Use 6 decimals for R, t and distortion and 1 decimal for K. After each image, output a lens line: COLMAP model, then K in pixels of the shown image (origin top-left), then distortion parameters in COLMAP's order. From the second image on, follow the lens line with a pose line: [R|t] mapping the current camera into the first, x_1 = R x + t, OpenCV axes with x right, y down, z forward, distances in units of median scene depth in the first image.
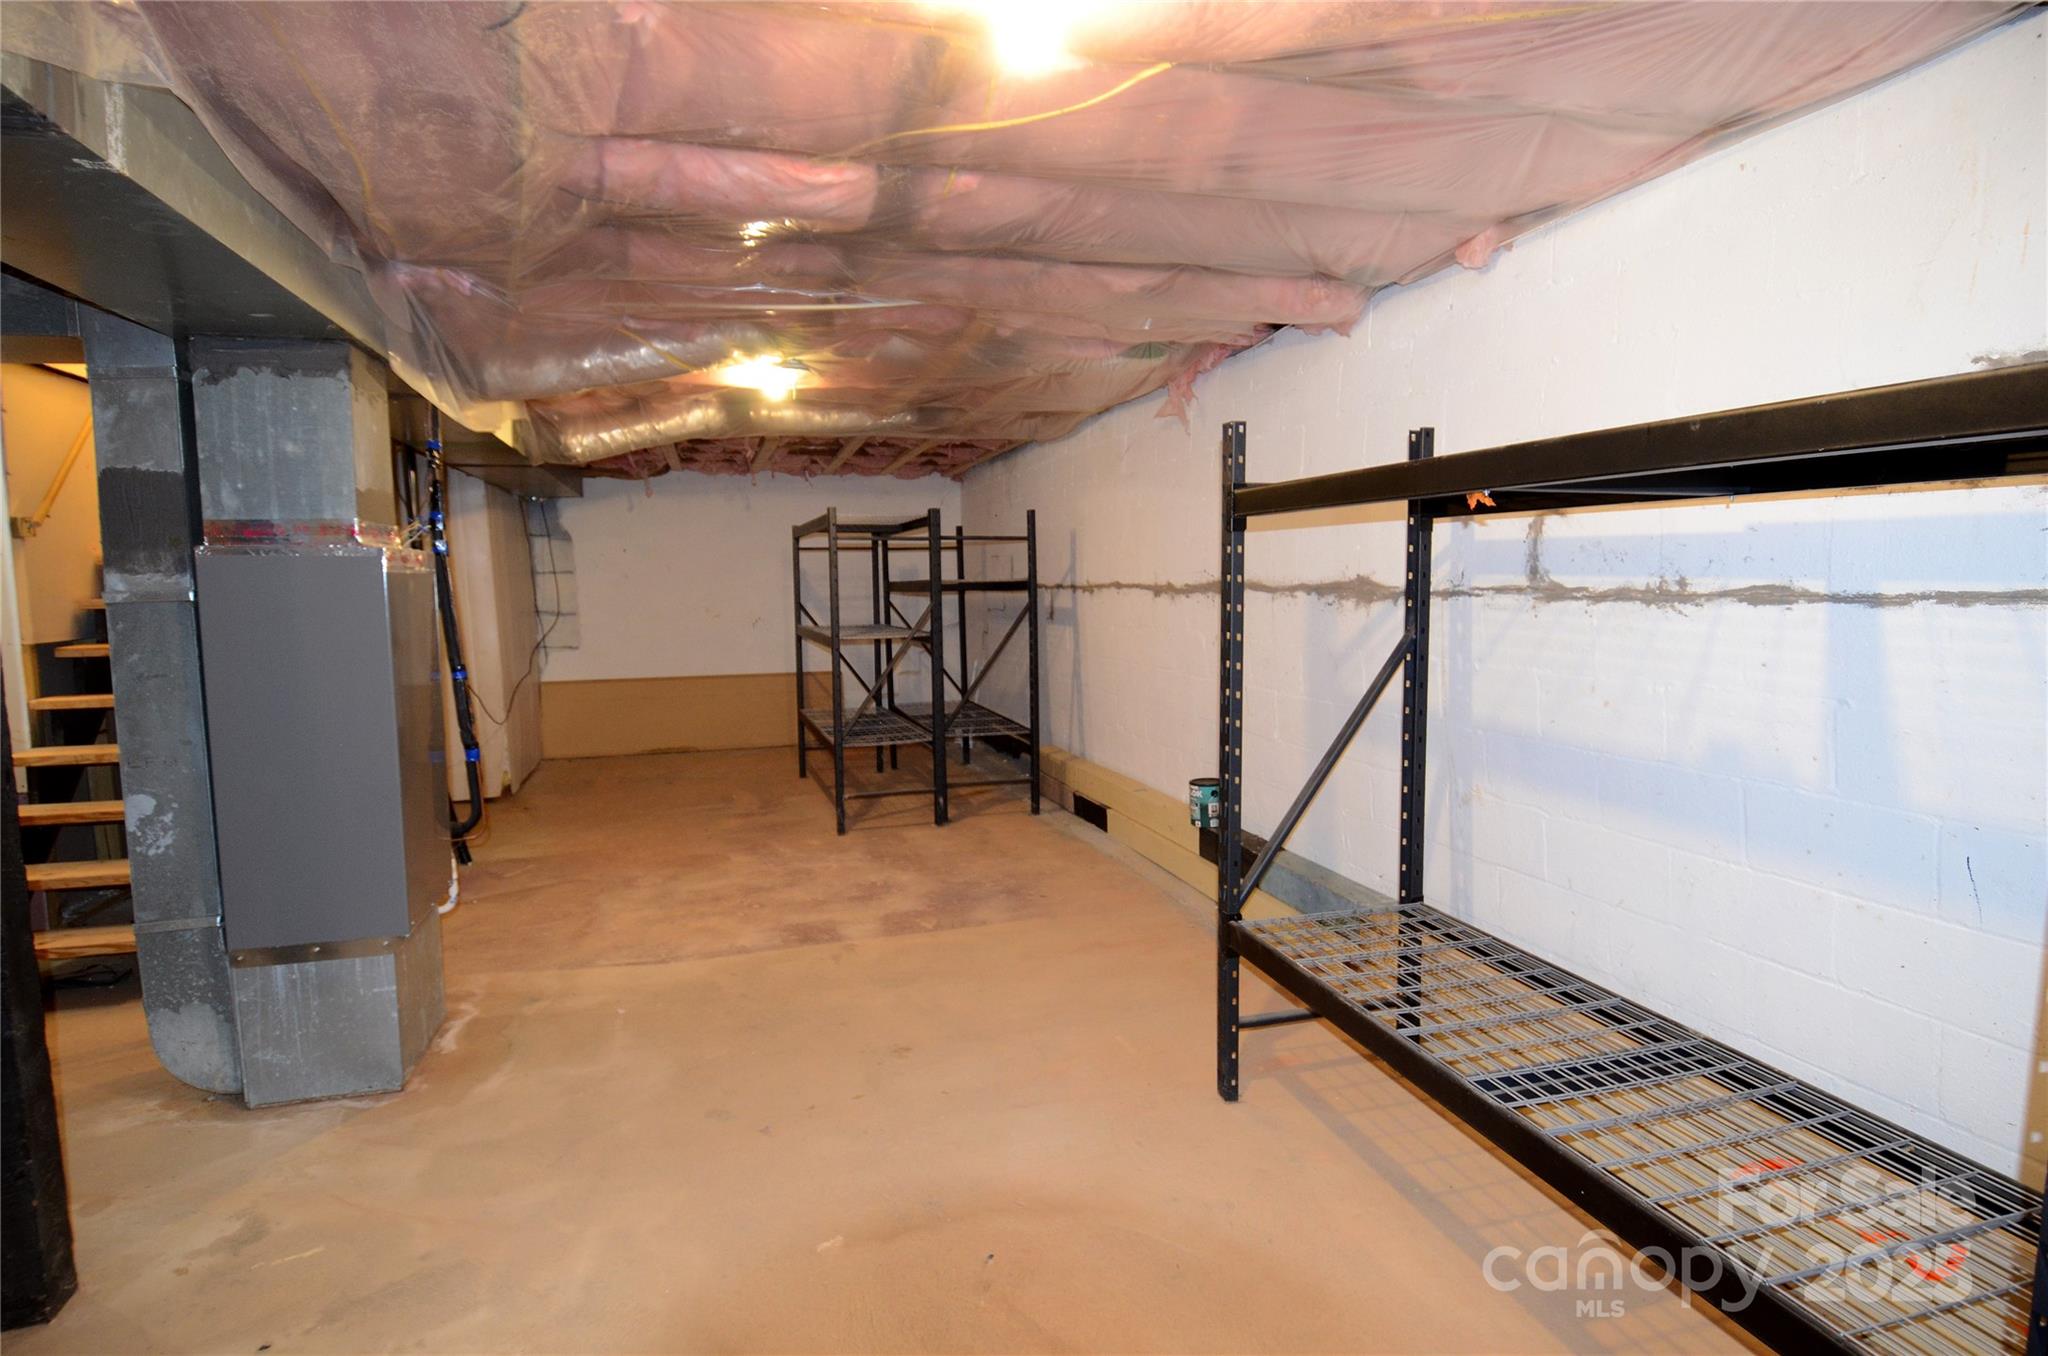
lens RADIAL K [[1057.6, 0, 1027.7], [0, 1057.6, 676.1], [0, 0, 1]] dist [-0.000393, -0.000048]
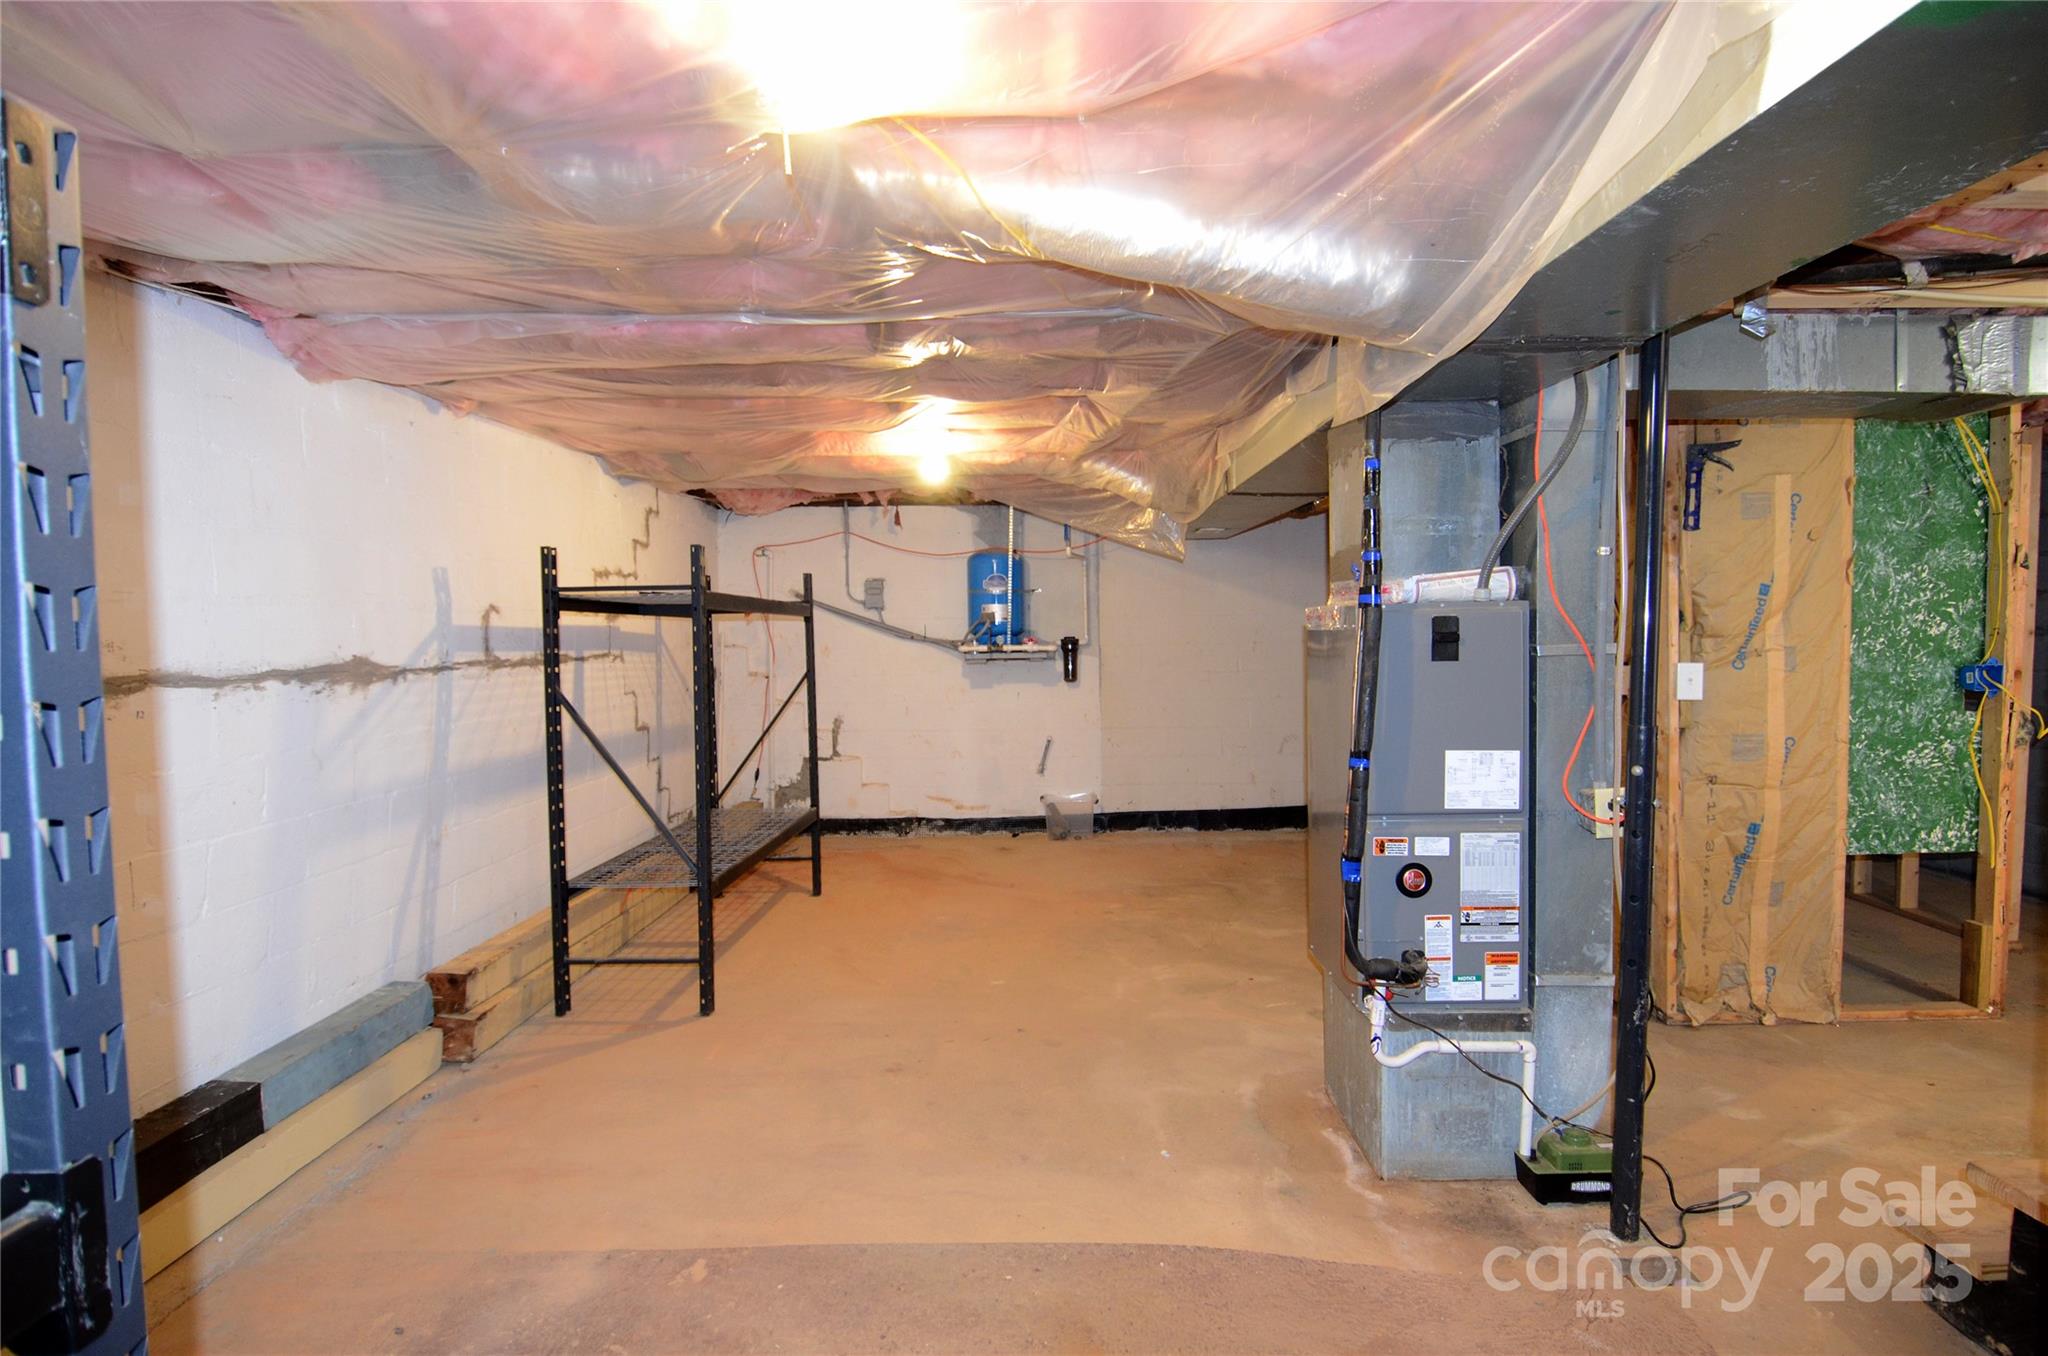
lens RADIAL K [[1057.6, 0, 1028.7], [0, 1057.6, 677.1], [0, 0, 1]] dist [-0.000393, -0.000048]
pose [[-0.953369, 0.010845, 0.301613, -0.524949], [0.052196, 0.990220, 0.129383, -0.168792], [-0.297260, 0.139093, -0.944611, 1.730221]]
